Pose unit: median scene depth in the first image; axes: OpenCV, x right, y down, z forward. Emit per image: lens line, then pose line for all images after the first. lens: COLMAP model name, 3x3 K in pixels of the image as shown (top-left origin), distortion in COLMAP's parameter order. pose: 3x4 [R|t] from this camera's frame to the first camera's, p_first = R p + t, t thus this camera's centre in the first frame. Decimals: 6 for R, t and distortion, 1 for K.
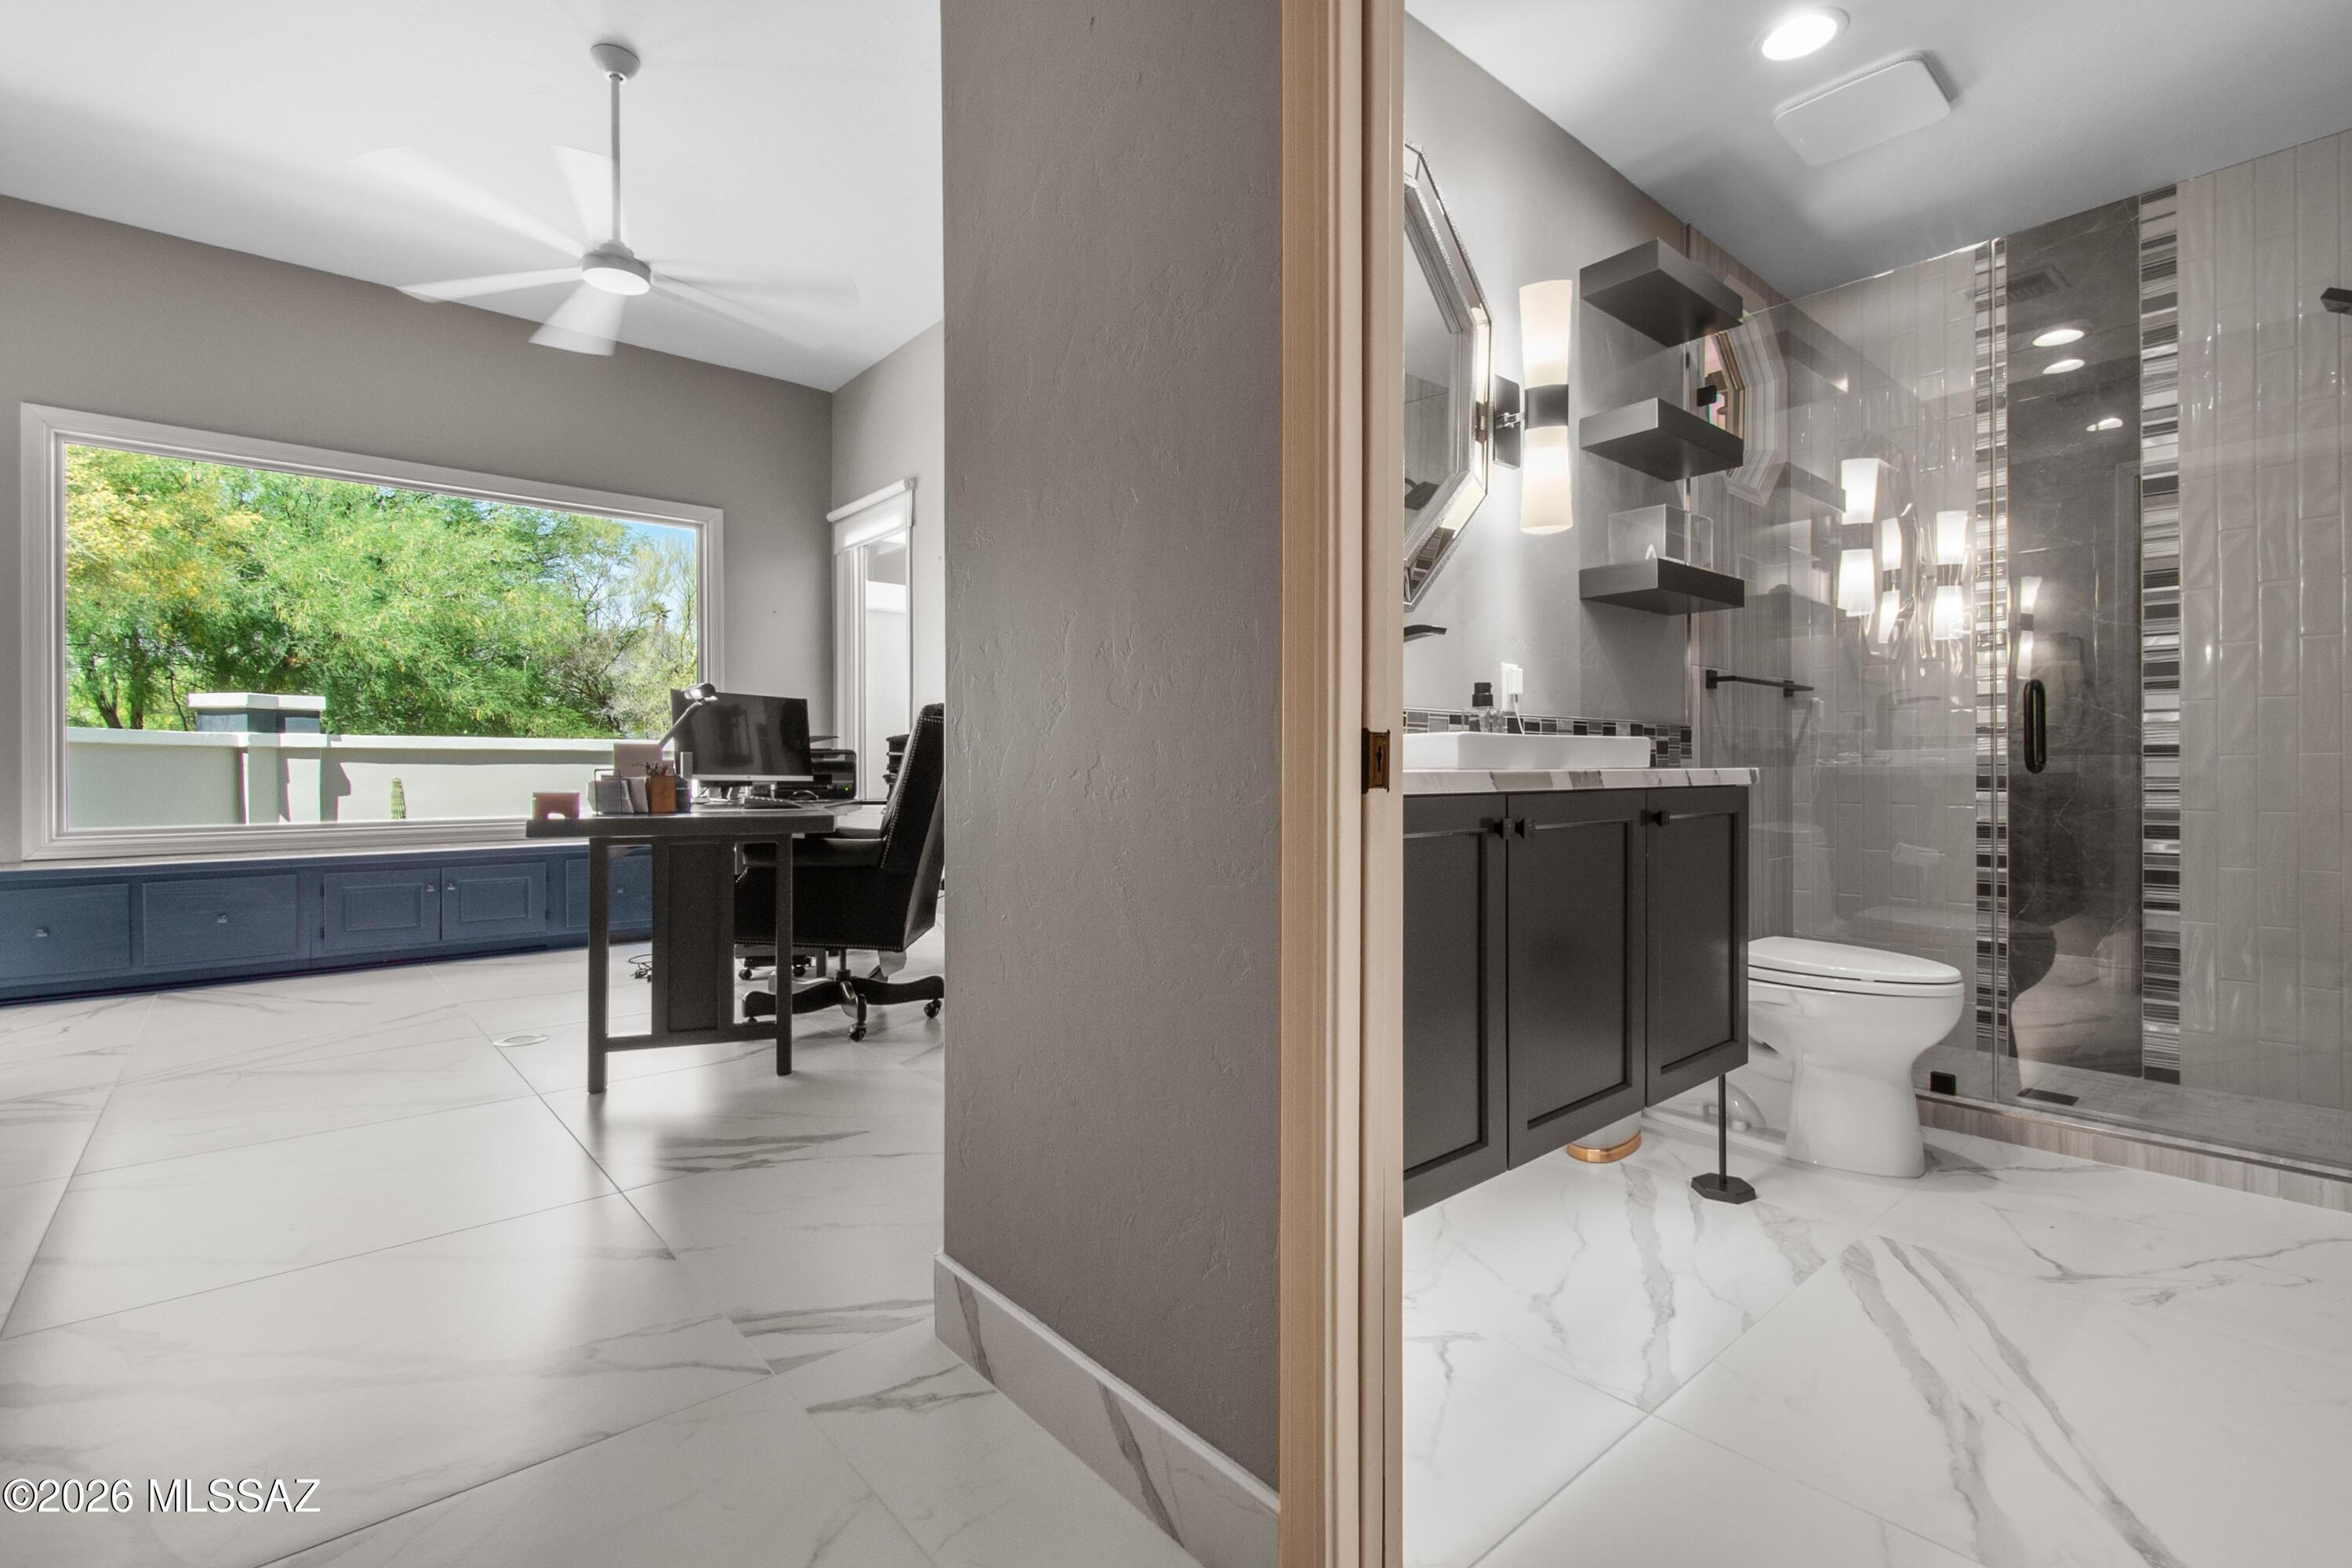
lens RADIAL K [[1053.9, 0, 1175.8], [0, 1053.9, 764.9], [0, 0, 1]] dist [0.002835, -0.002841]
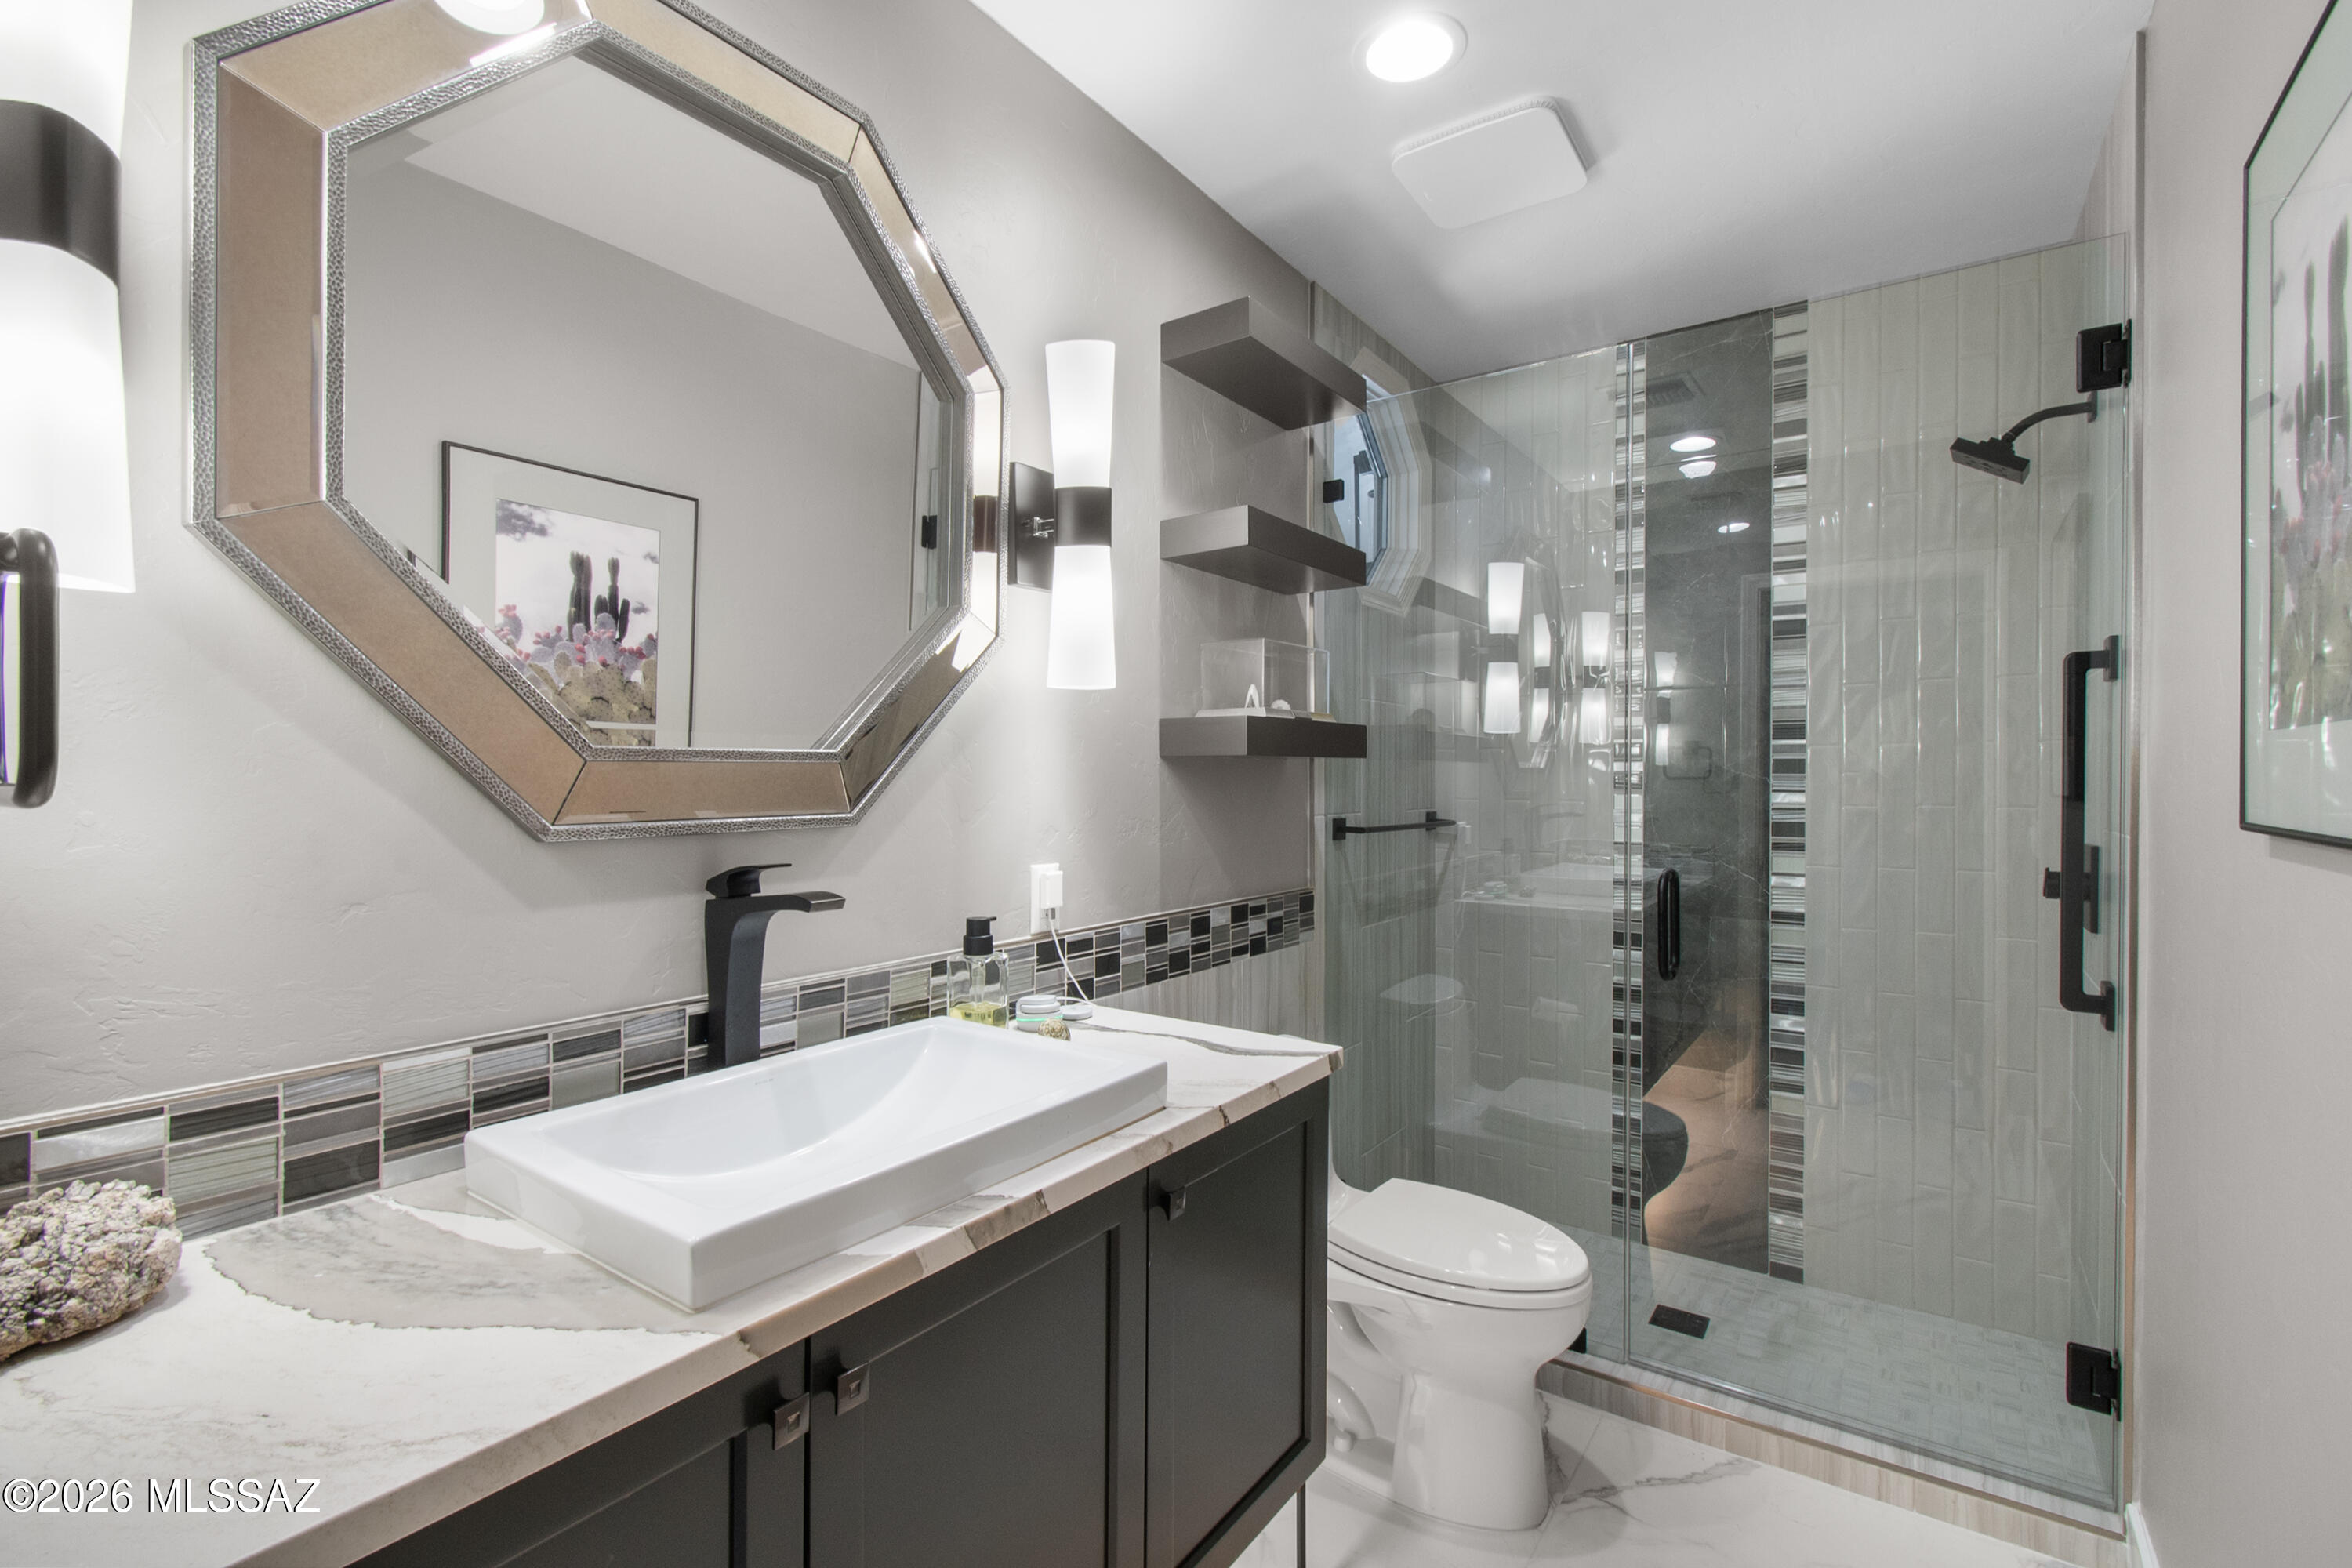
lens RADIAL K [[1053.9, 0, 1166.3], [0, 1053.9, 788.6], [0, 0, 1]] dist [0.002835, -0.002841]
pose [[0.971403, 0.001917, 0.237429, 0.193573], [-0.003576, 0.999972, 0.006556, -0.131063], [-0.237410, -0.007218, 0.971383, 0.240267]]
